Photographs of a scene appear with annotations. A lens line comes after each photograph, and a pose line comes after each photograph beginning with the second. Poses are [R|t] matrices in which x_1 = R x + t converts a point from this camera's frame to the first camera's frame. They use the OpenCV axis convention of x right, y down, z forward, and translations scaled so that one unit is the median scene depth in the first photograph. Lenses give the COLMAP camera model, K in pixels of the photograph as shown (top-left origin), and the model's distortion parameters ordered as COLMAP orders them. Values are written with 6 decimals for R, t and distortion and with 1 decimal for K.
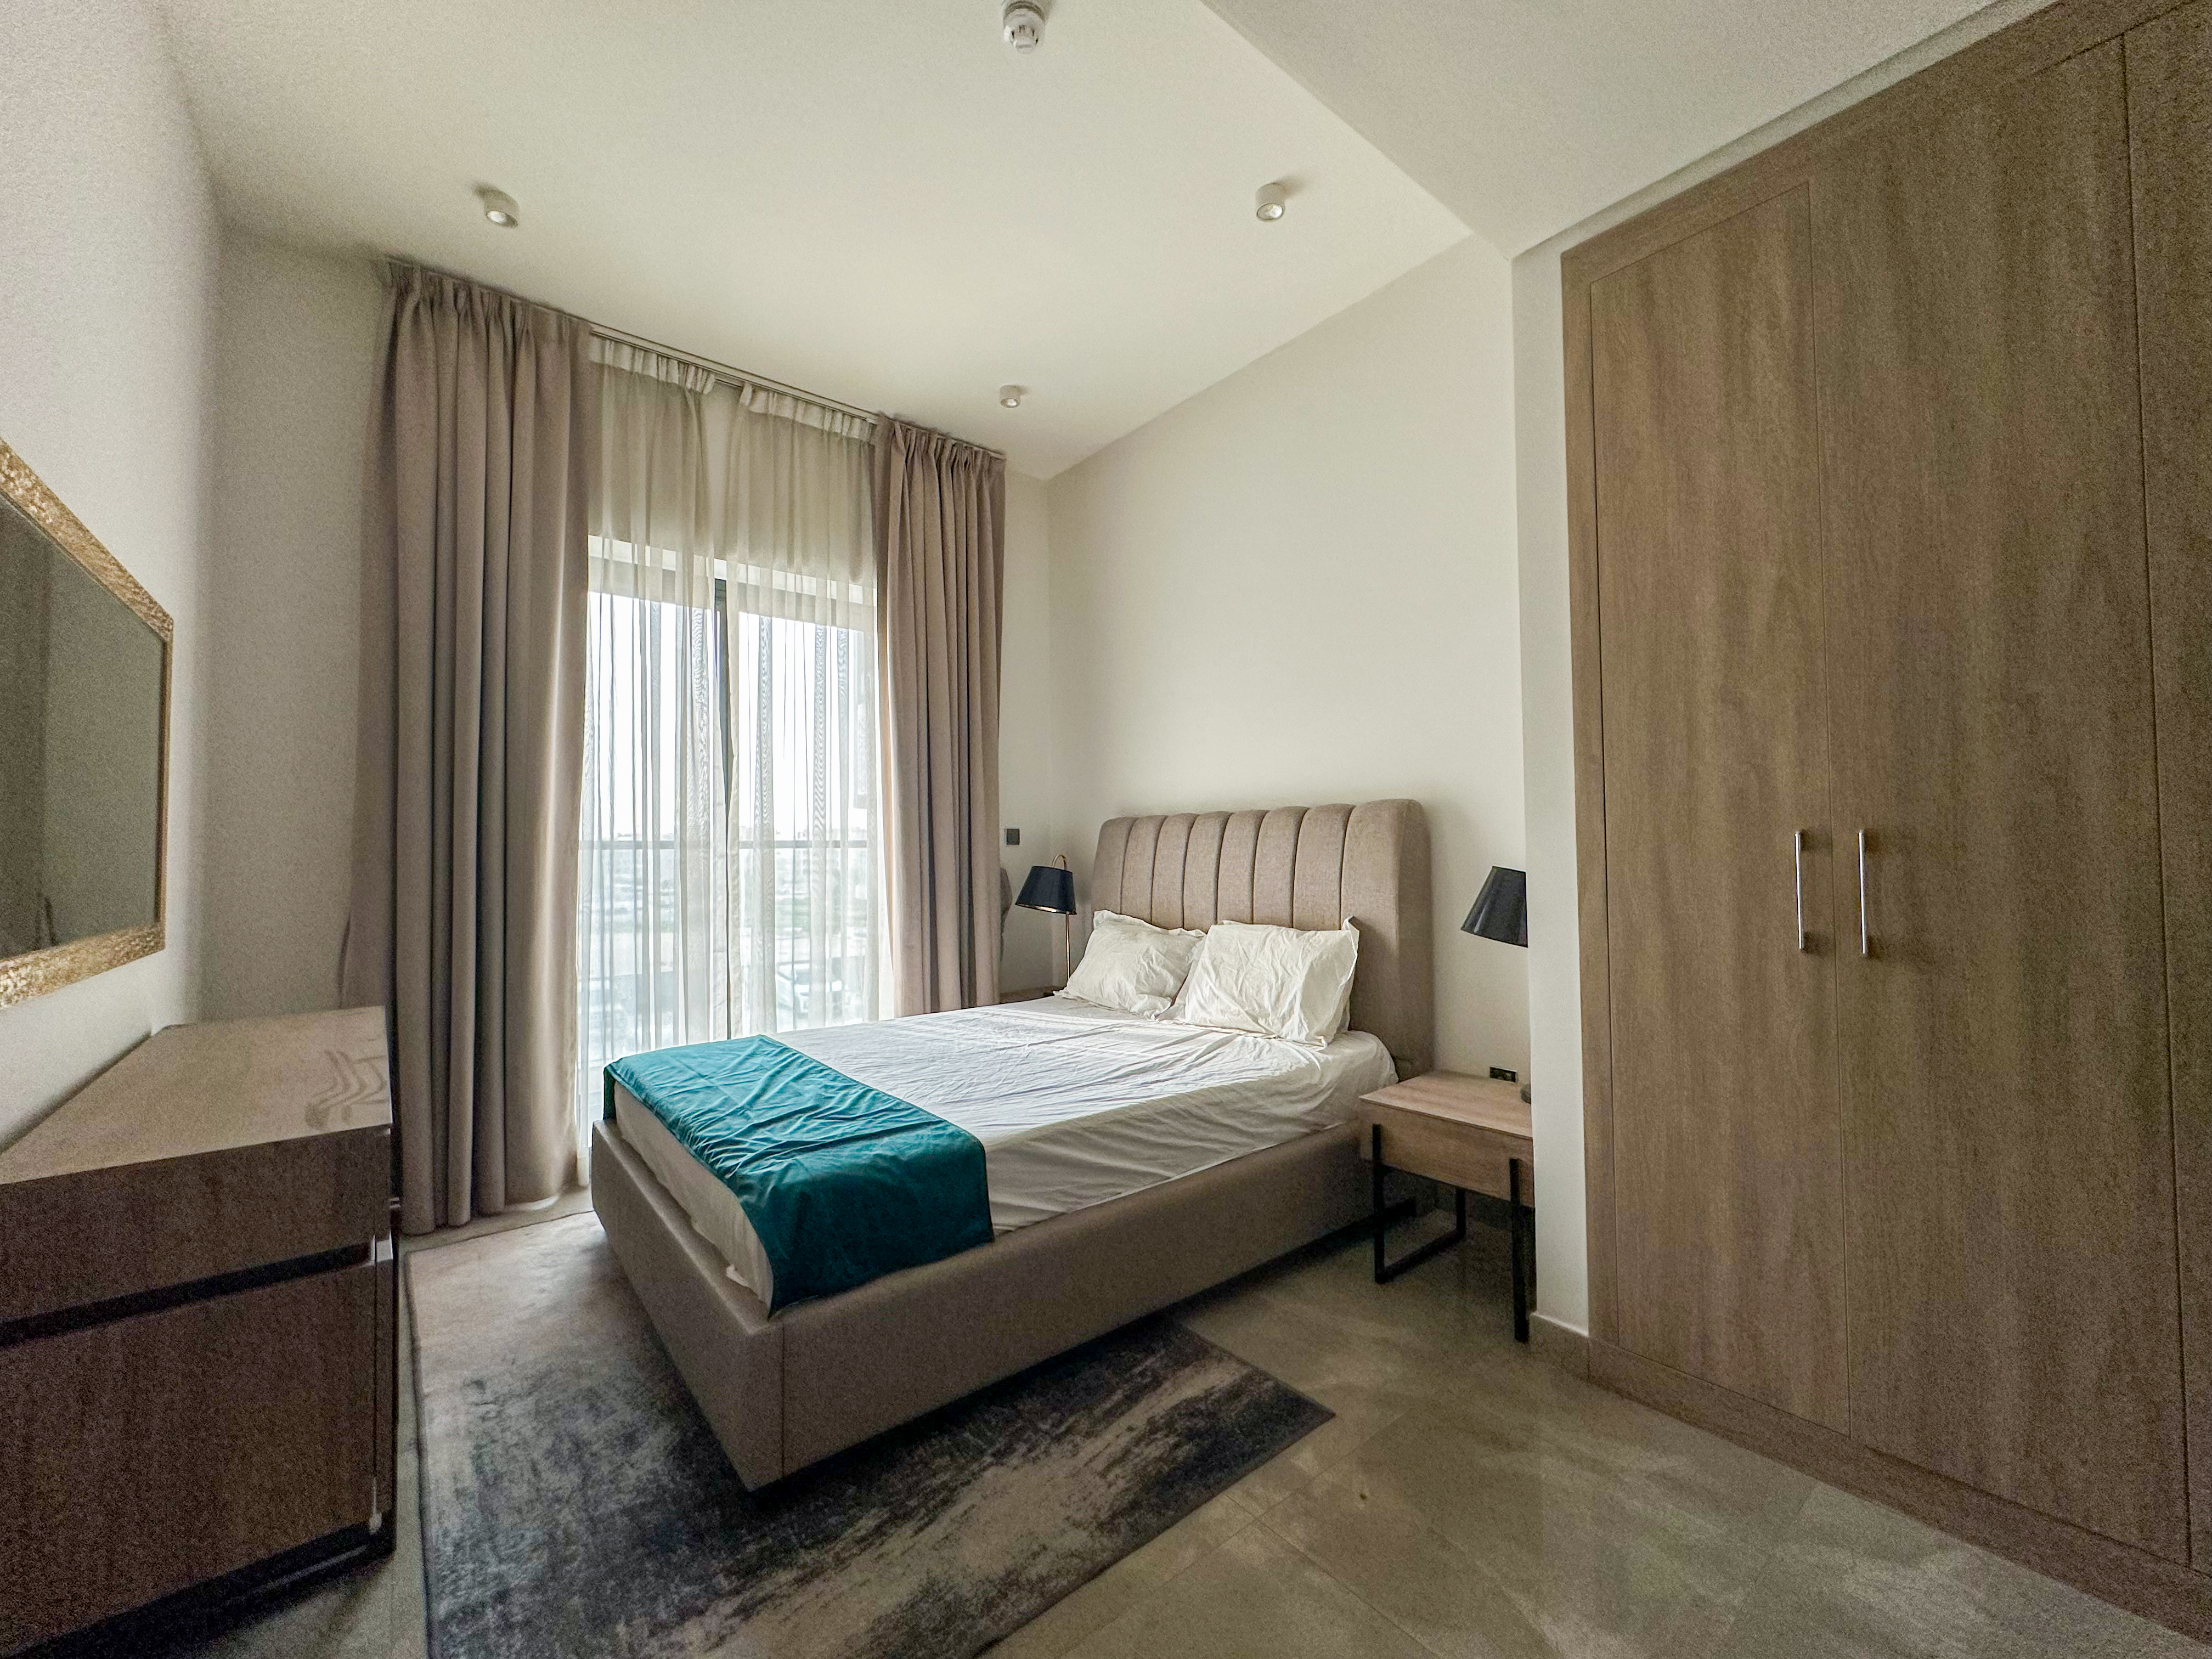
lens RADIAL K [[881.7, 0, 1106.0], [0, 881.7, 829.5], [0, 0, 1]] dist [-0.001523, 0.000274]
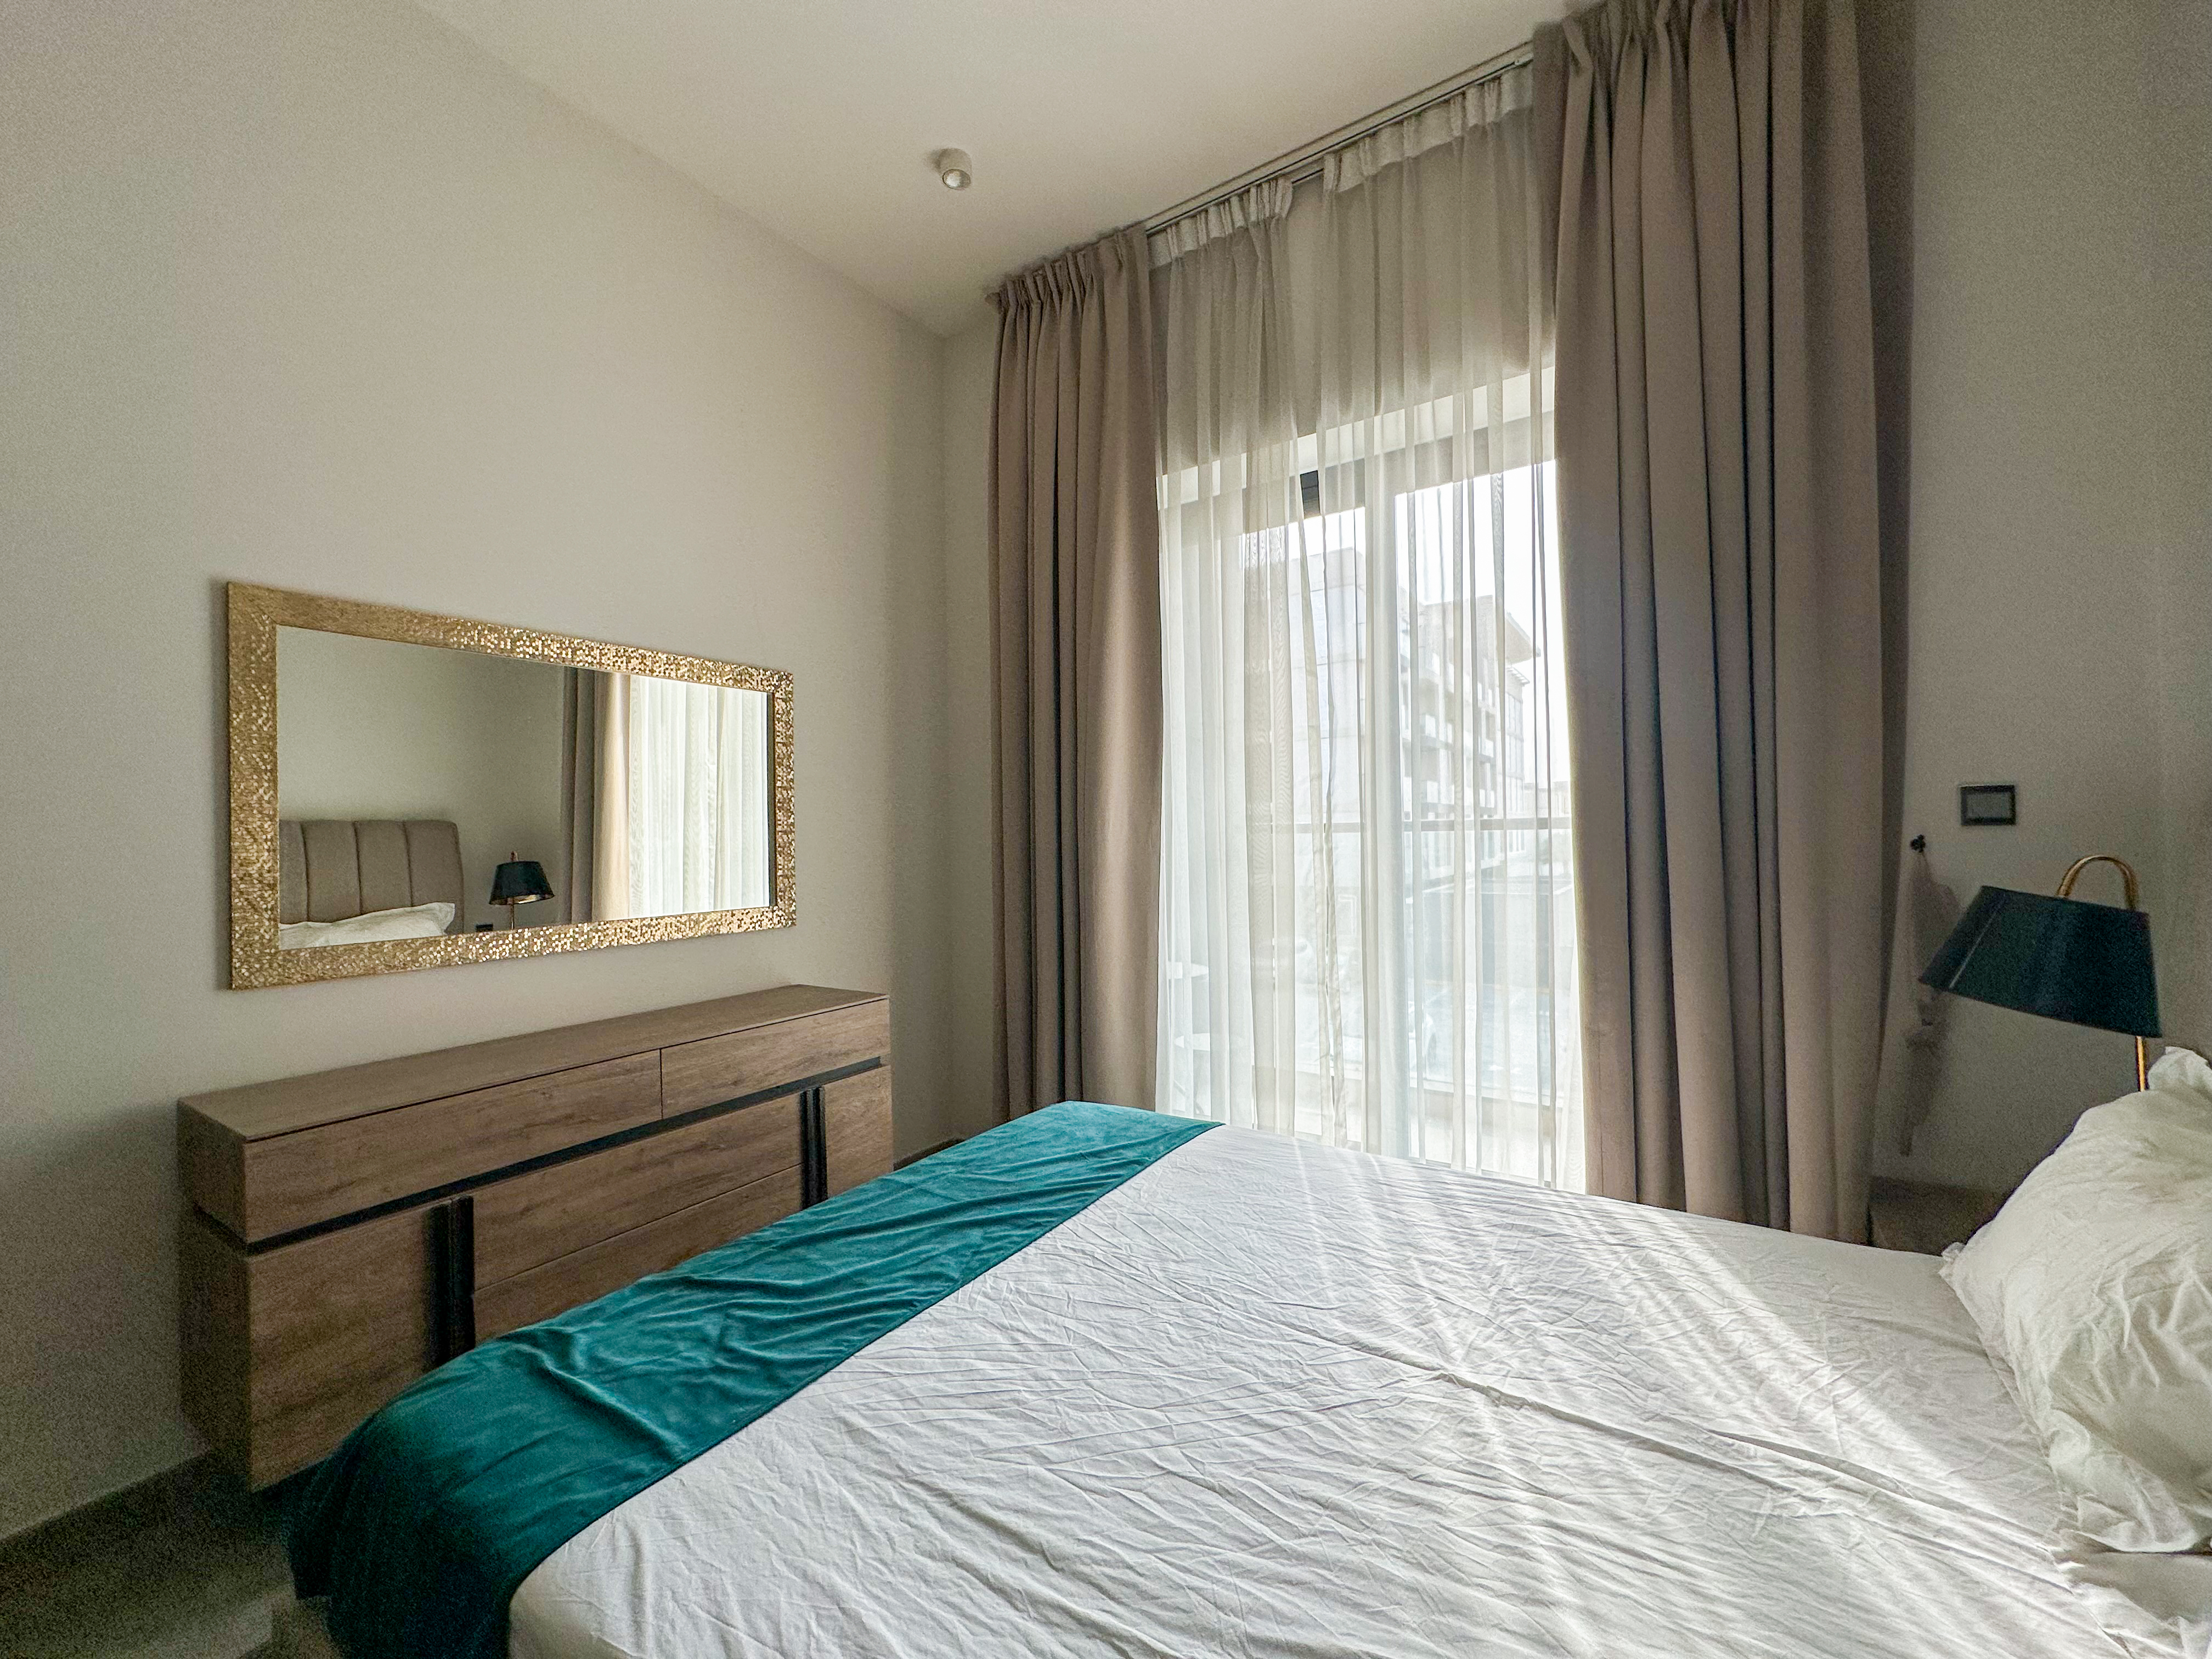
lens RADIAL K [[881.7, 0, 1106.9], [0, 881.7, 830.3], [0, 0, 1]] dist [0.000685, -0.000592]
pose [[0.301273, -0.000410, -0.953538, 0.234974], [0.041724, 0.999048, 0.012753, -0.003632], [0.952625, -0.043628, 0.301003, 0.756456]]
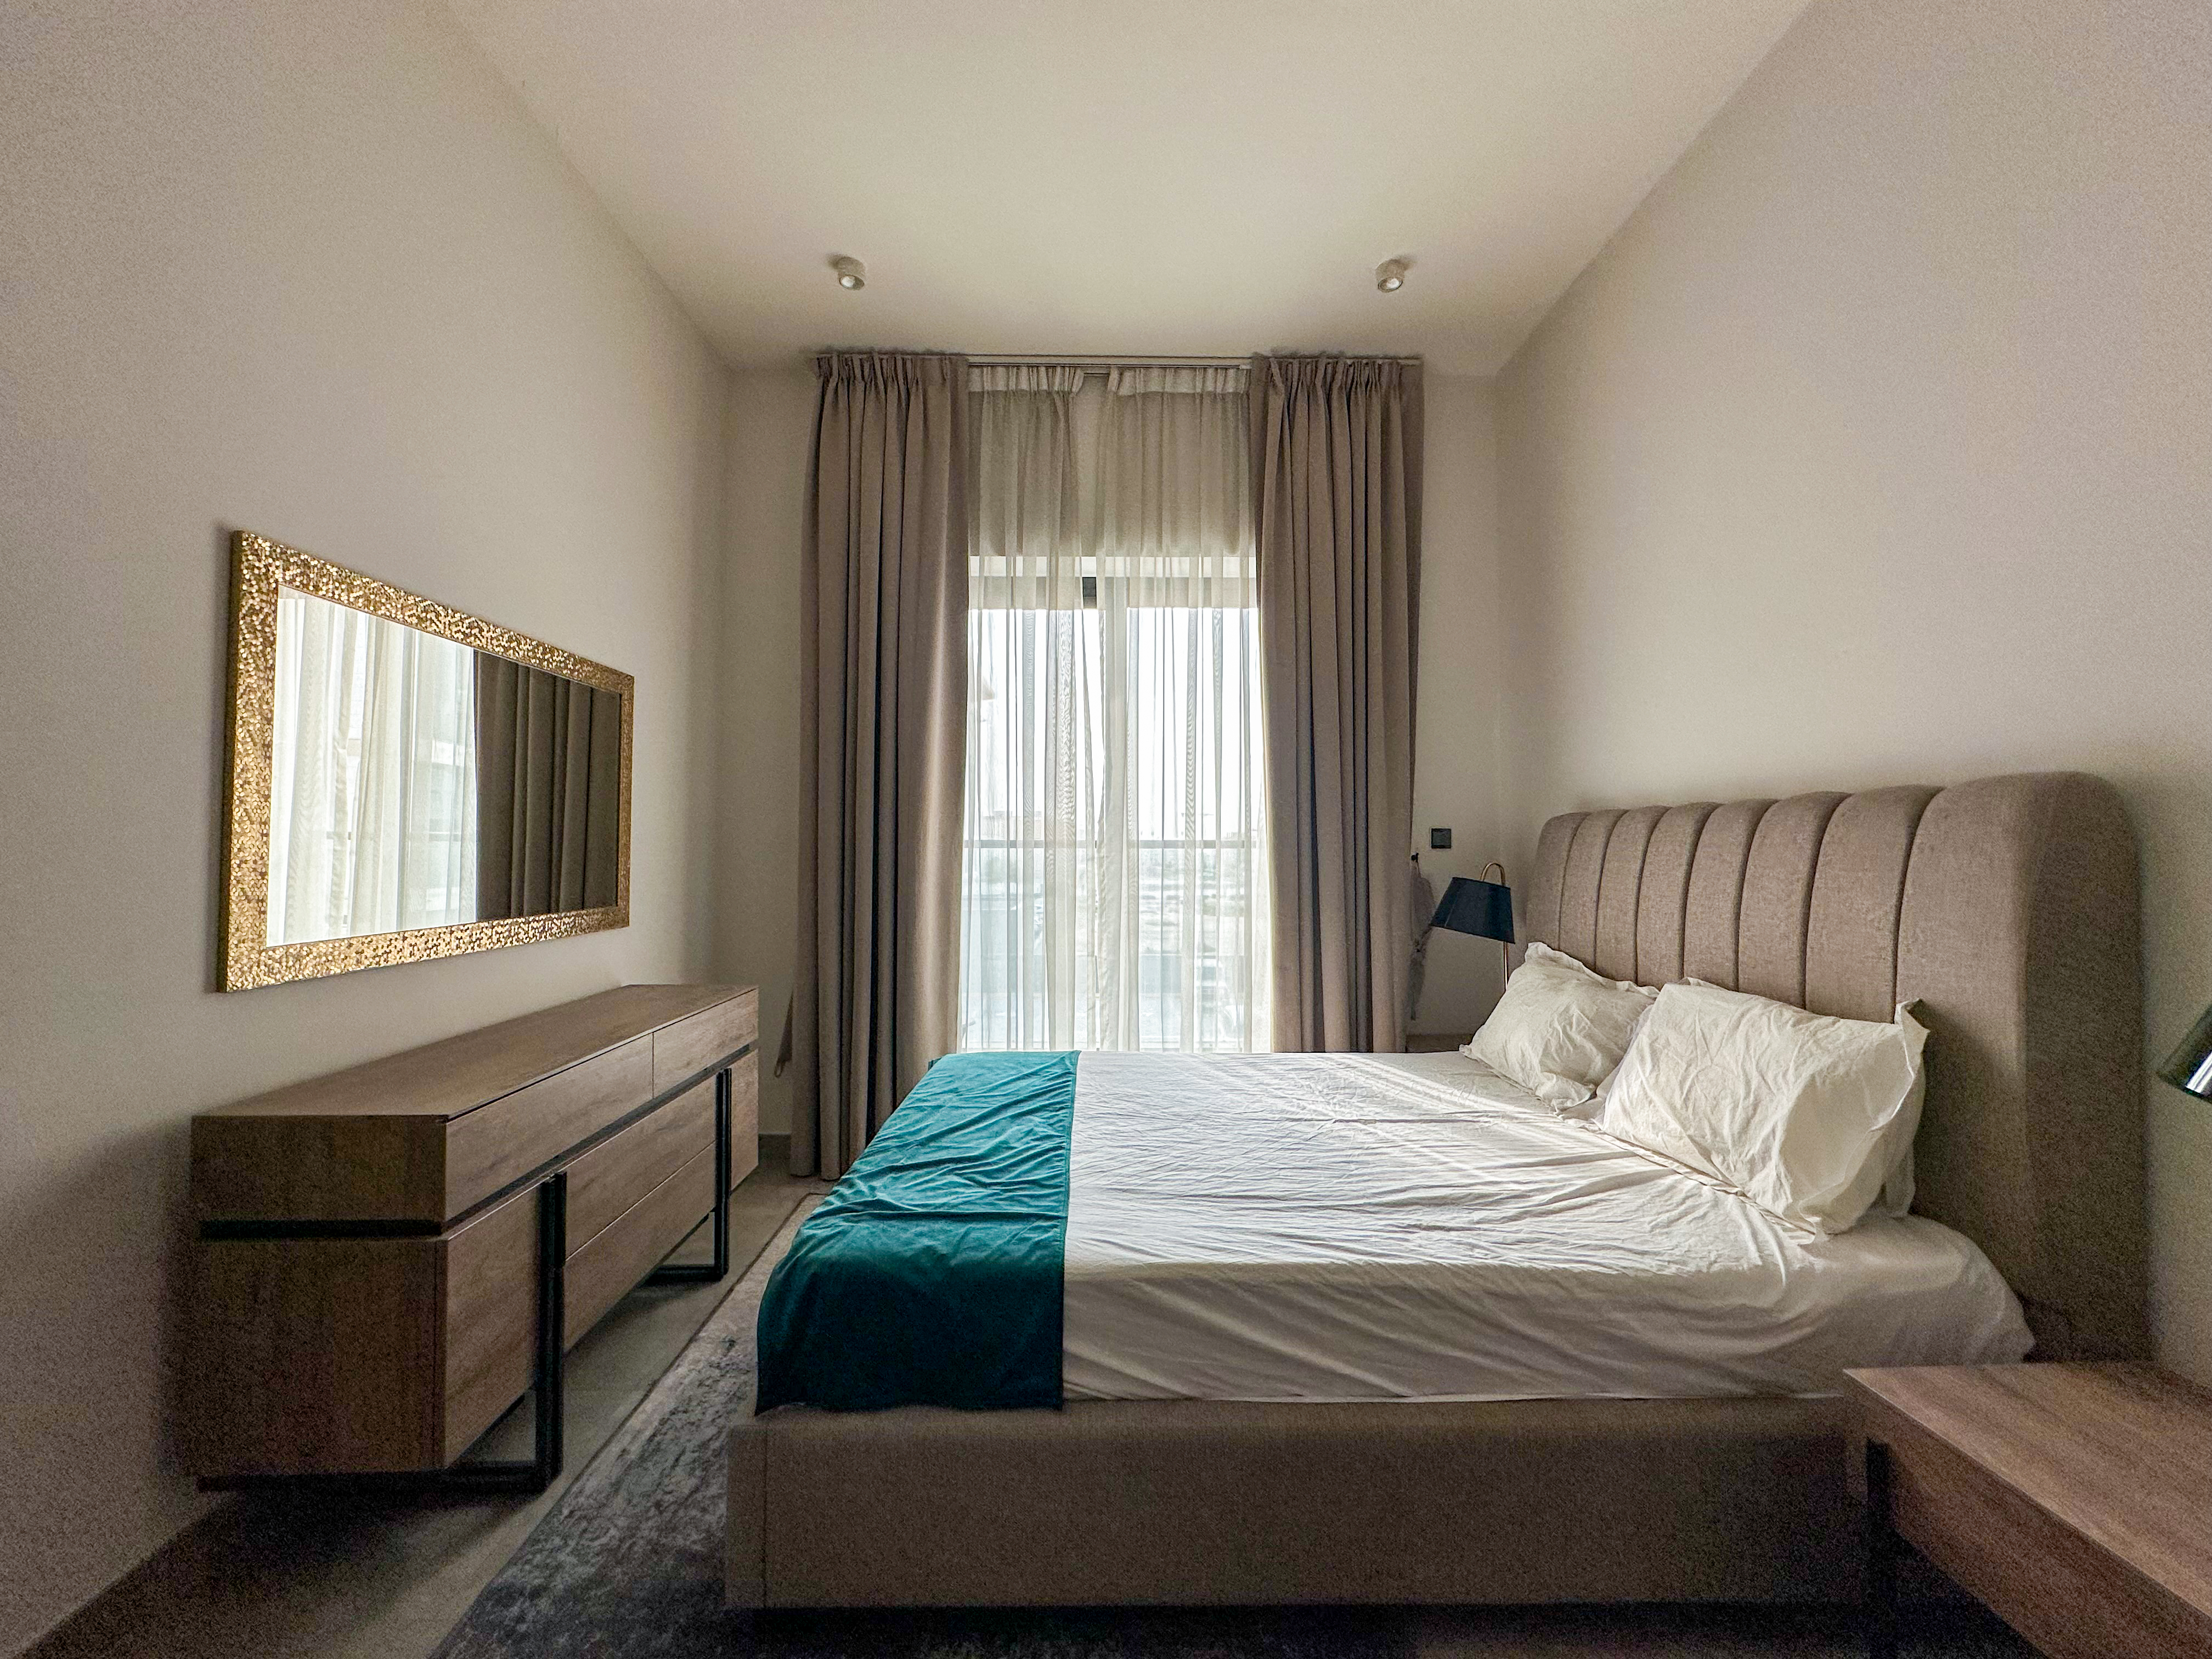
lens RADIAL K [[881.7, 0, 1106.9], [0, 881.7, 830.3], [0, 0, 1]] dist [0.000685, -0.000592]
pose [[0.786796, -0.001837, -0.617210, 0.223262], [0.006181, 0.999969, 0.004903, -0.007776], [0.617182, -0.007673, 0.786783, 0.290788]]
